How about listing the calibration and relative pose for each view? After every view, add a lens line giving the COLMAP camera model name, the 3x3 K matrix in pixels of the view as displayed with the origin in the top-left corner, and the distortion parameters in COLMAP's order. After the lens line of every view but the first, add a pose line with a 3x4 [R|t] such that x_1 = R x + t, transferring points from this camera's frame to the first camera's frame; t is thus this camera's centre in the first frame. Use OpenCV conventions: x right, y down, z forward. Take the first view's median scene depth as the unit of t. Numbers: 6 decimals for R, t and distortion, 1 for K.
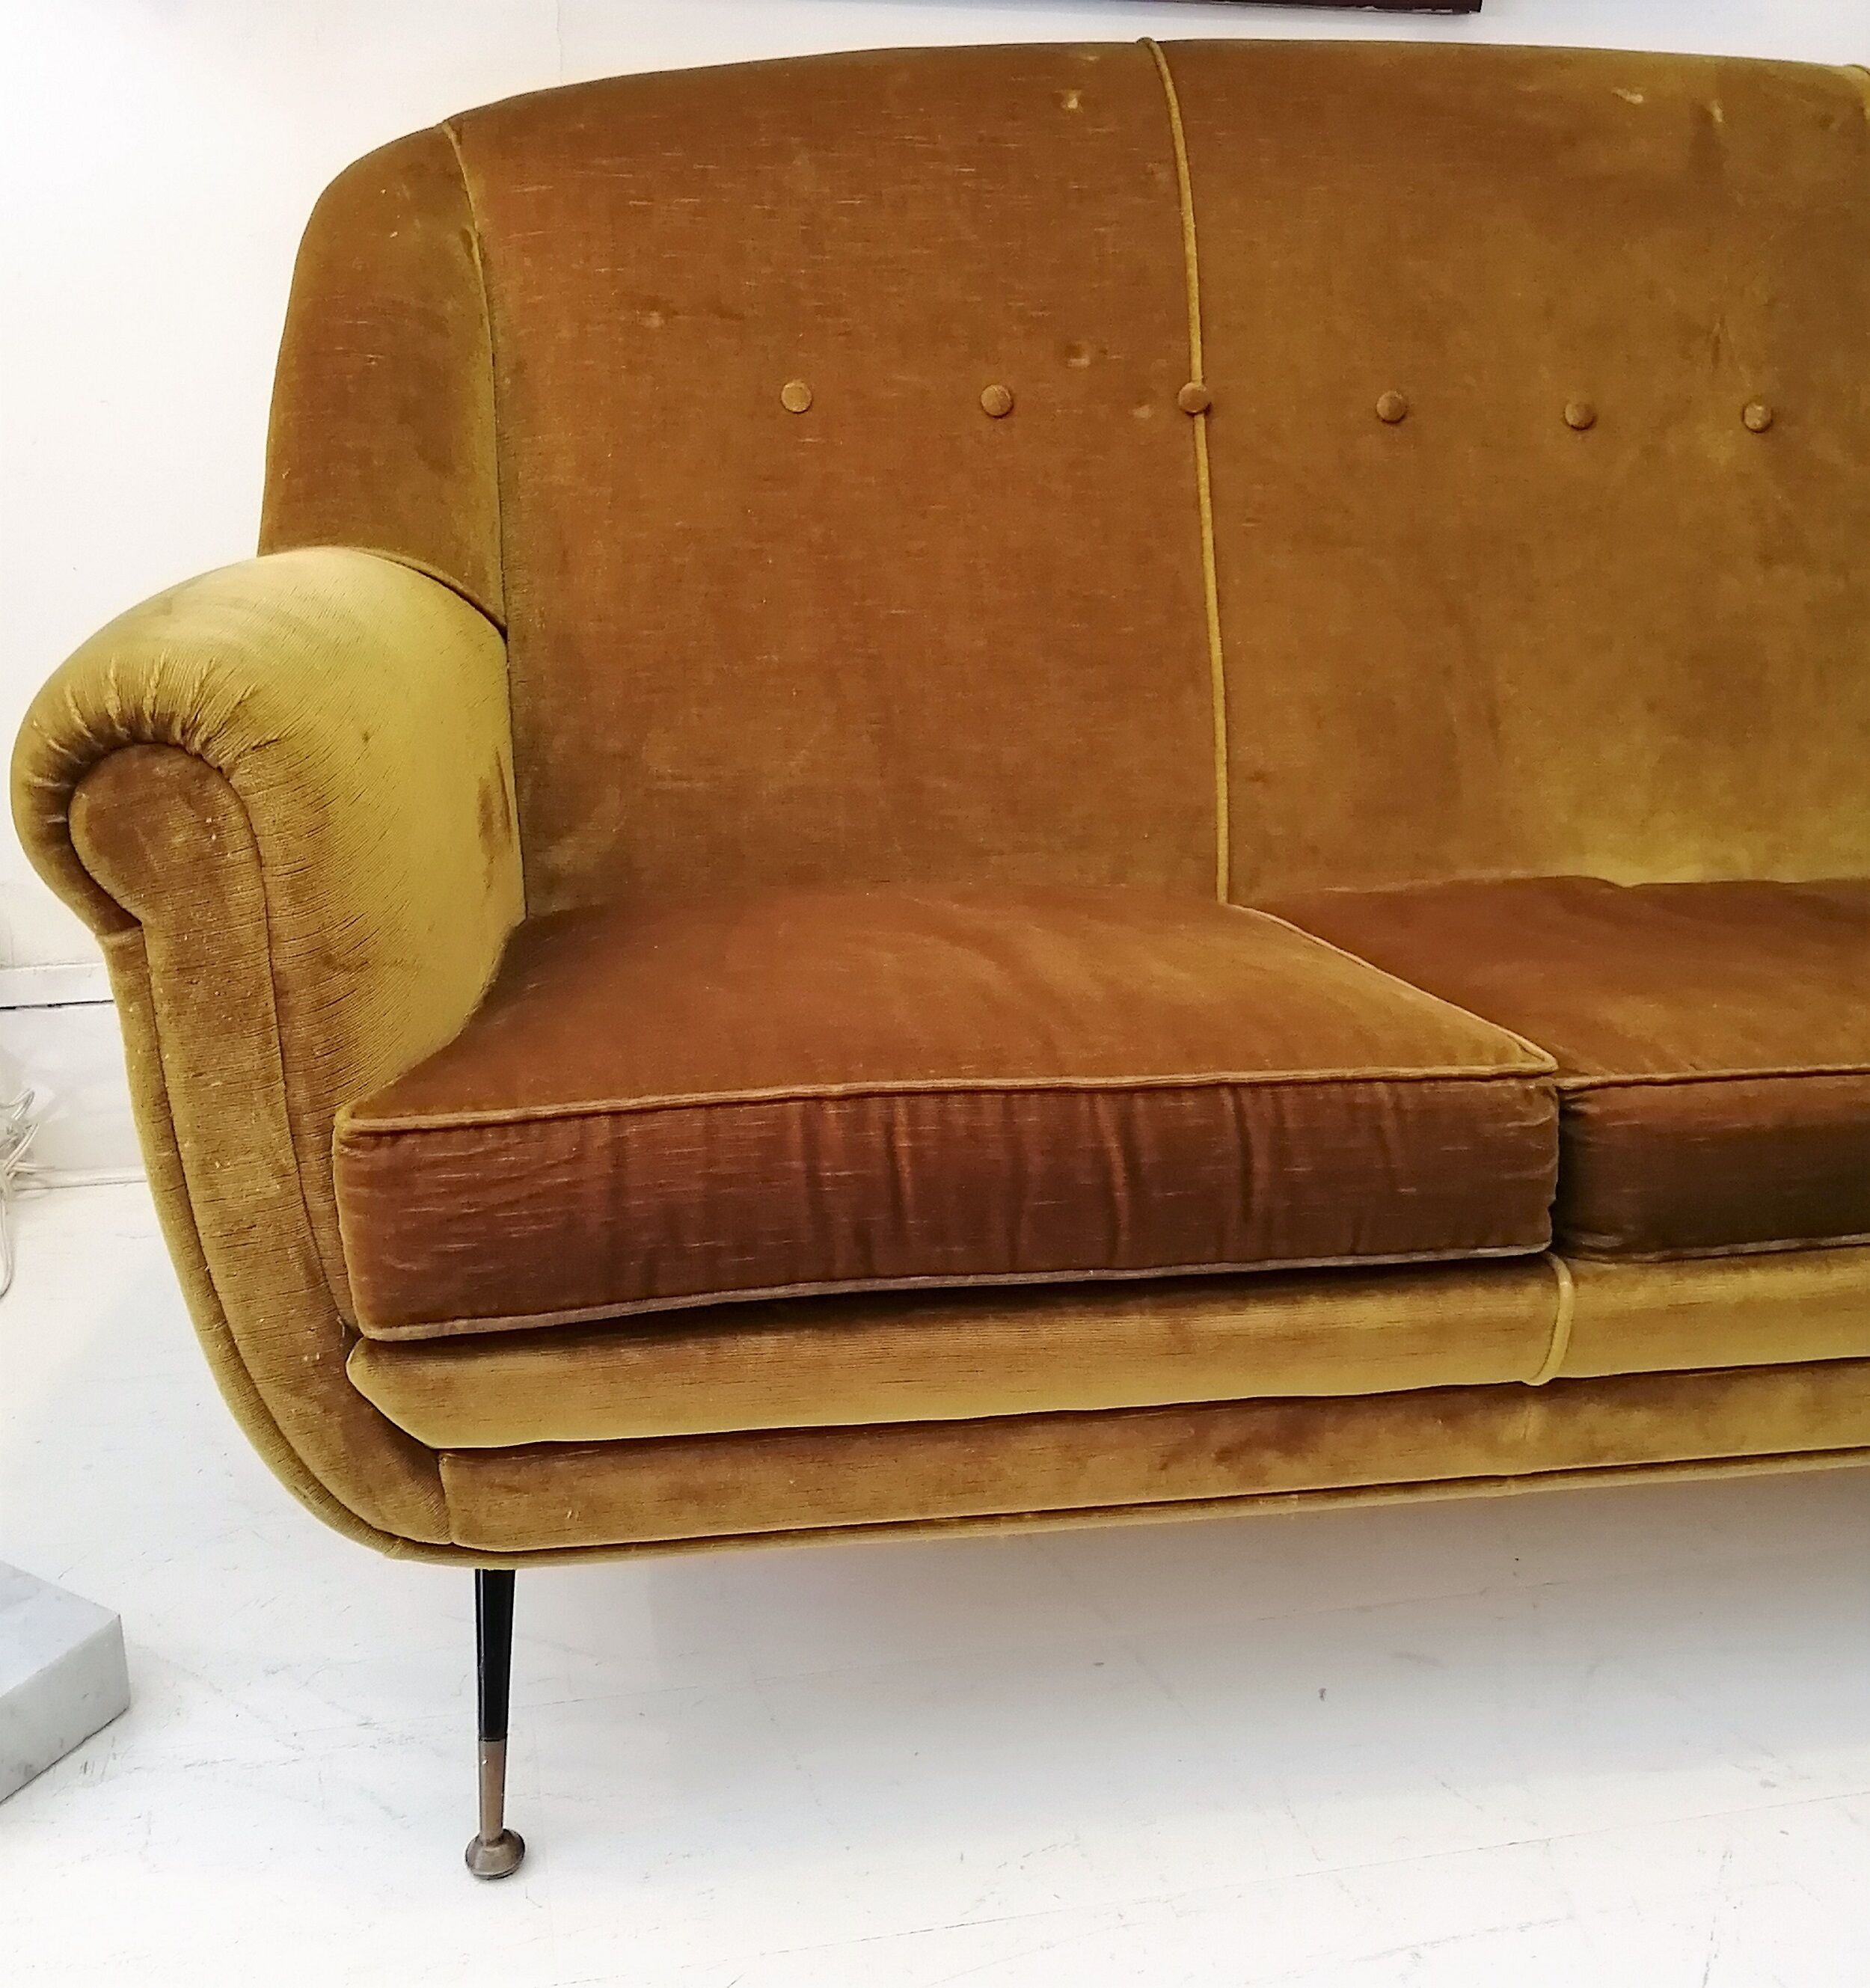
lens RADIAL K [[1956.1, 0, 937.2], [0, 1956.1, 1015.5], [0, 0, 1]] dist [0.015517, -0.023670]
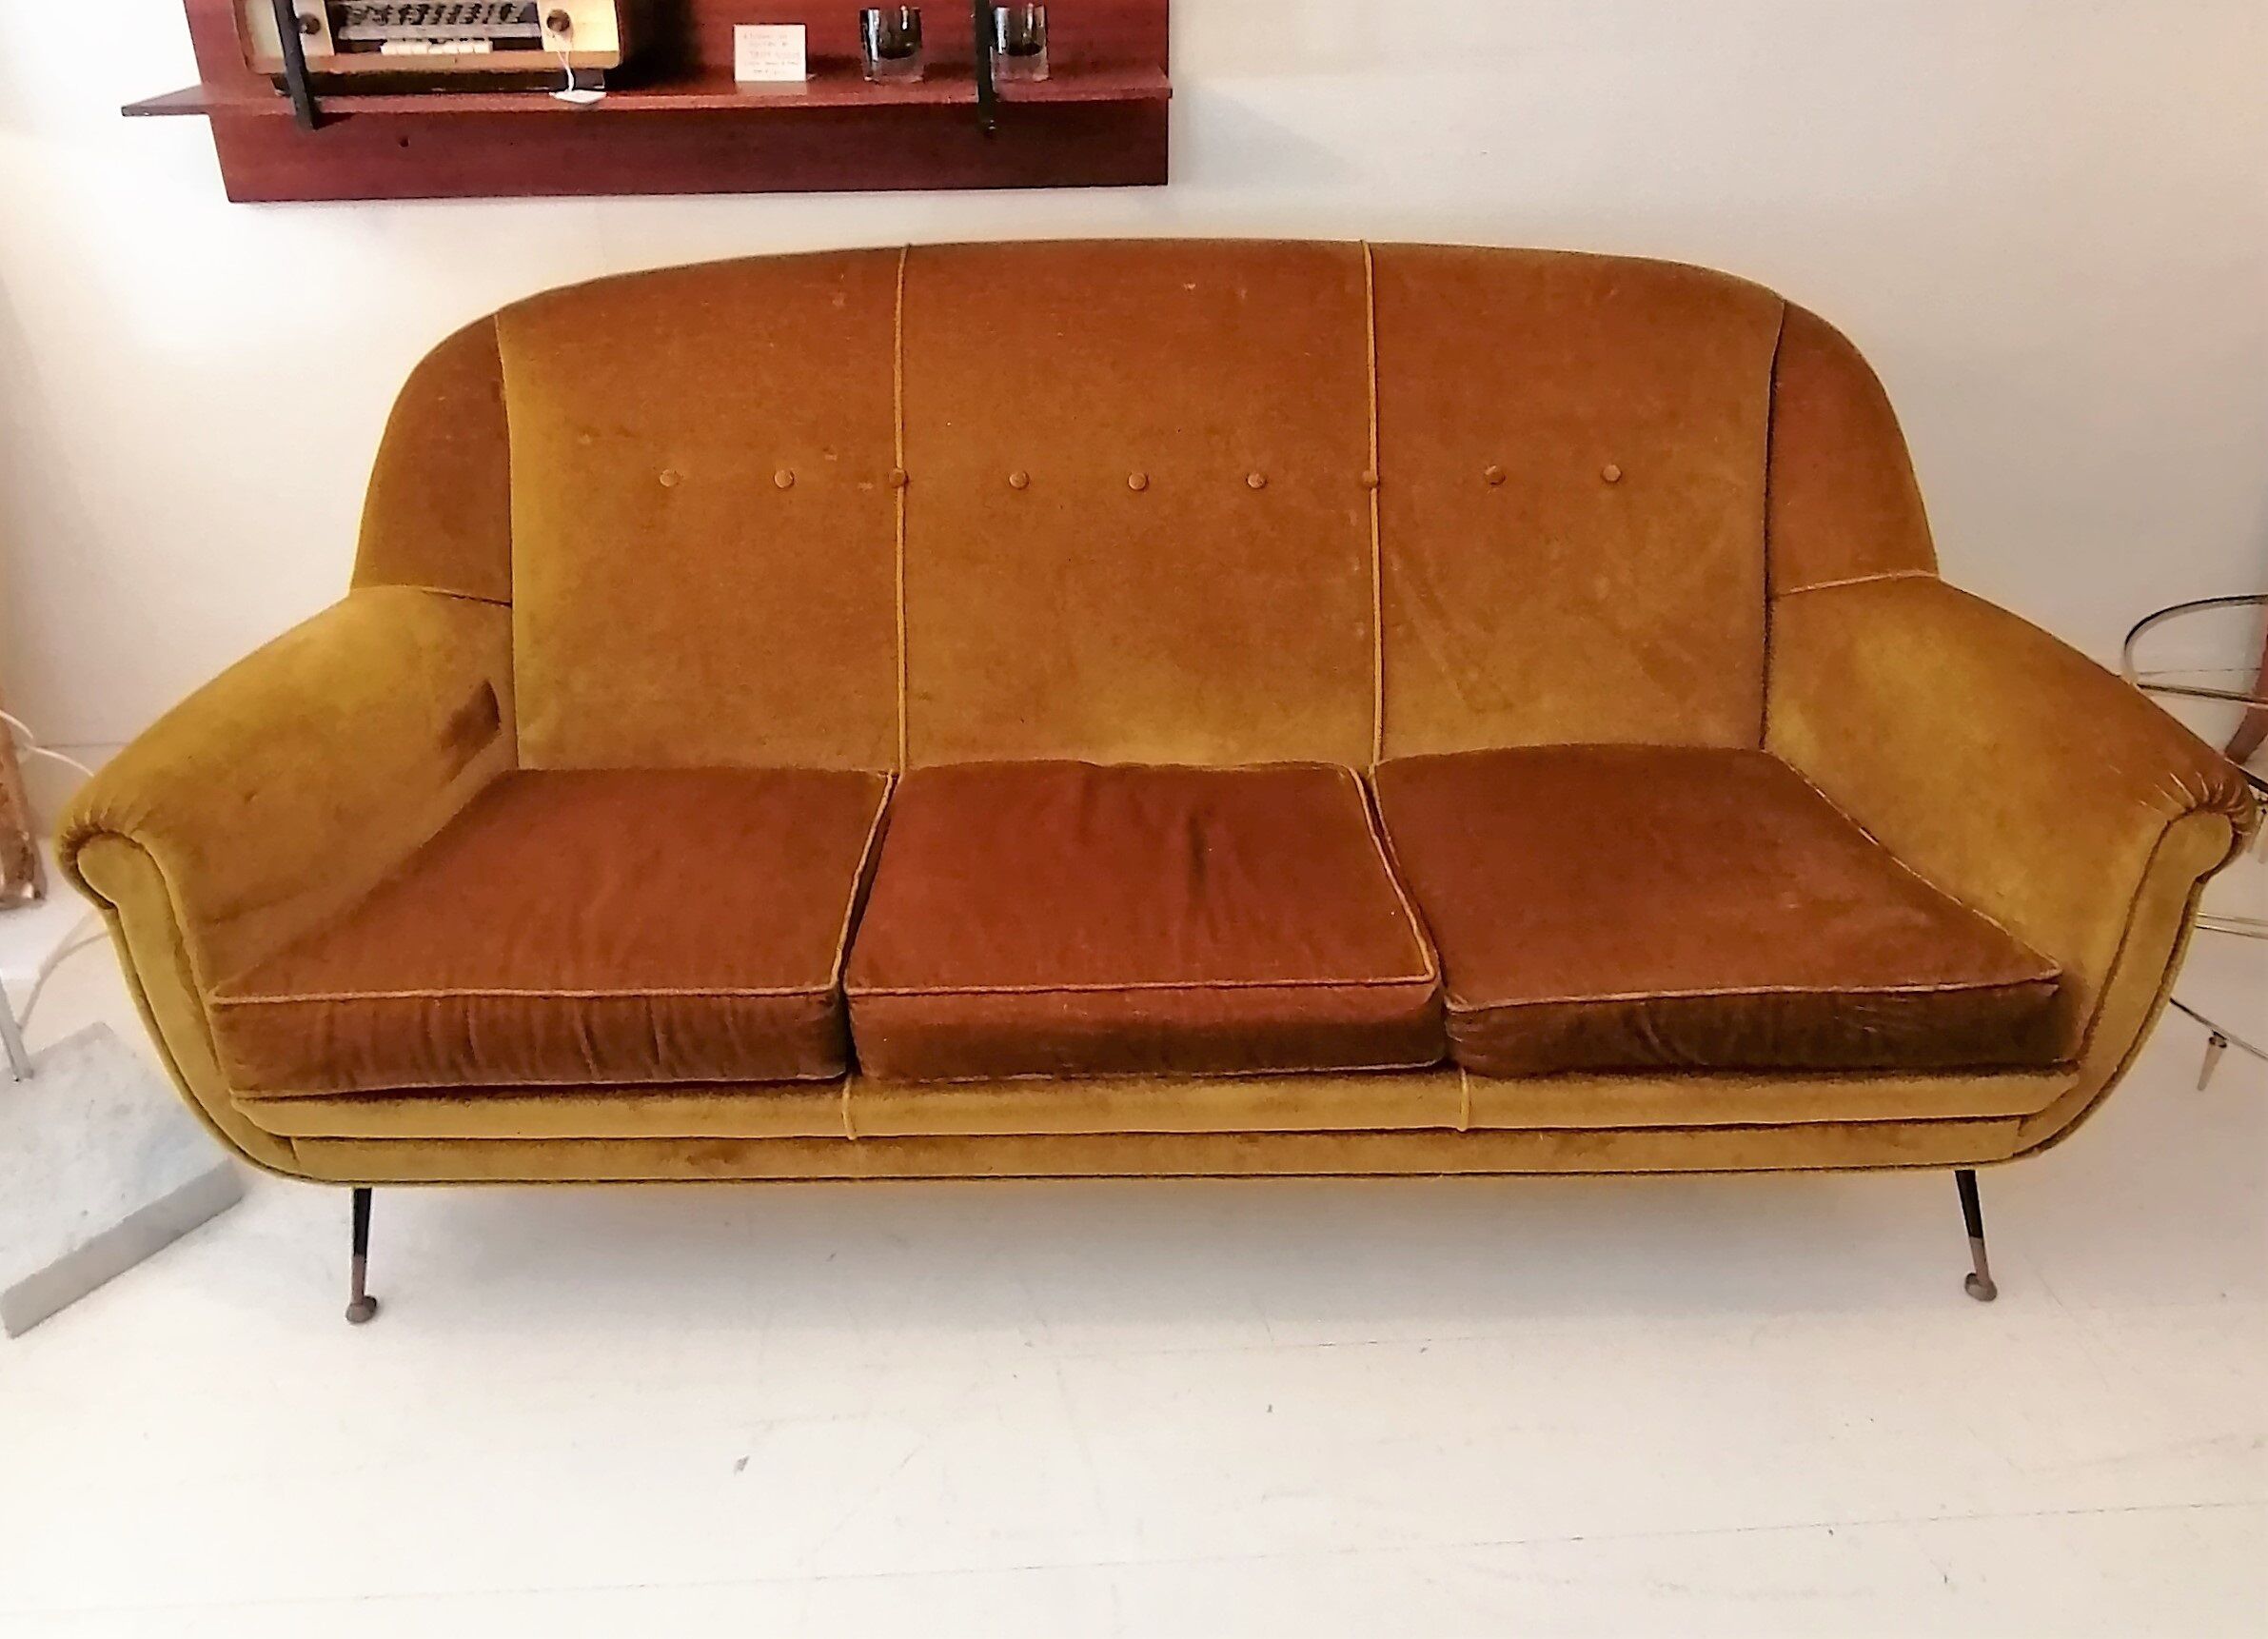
lens RADIAL K [[1432.9, 0, 1138.9], [0, 1432.9, 533.5], [0, 0, 1]] dist [0.055447, -0.048242]
pose [[0.986431, 0.041477, -0.158853, 0.804096], [-0.035058, 0.998460, 0.043002, -0.481829], [0.160392, -0.036849, 0.986365, -0.327551]]
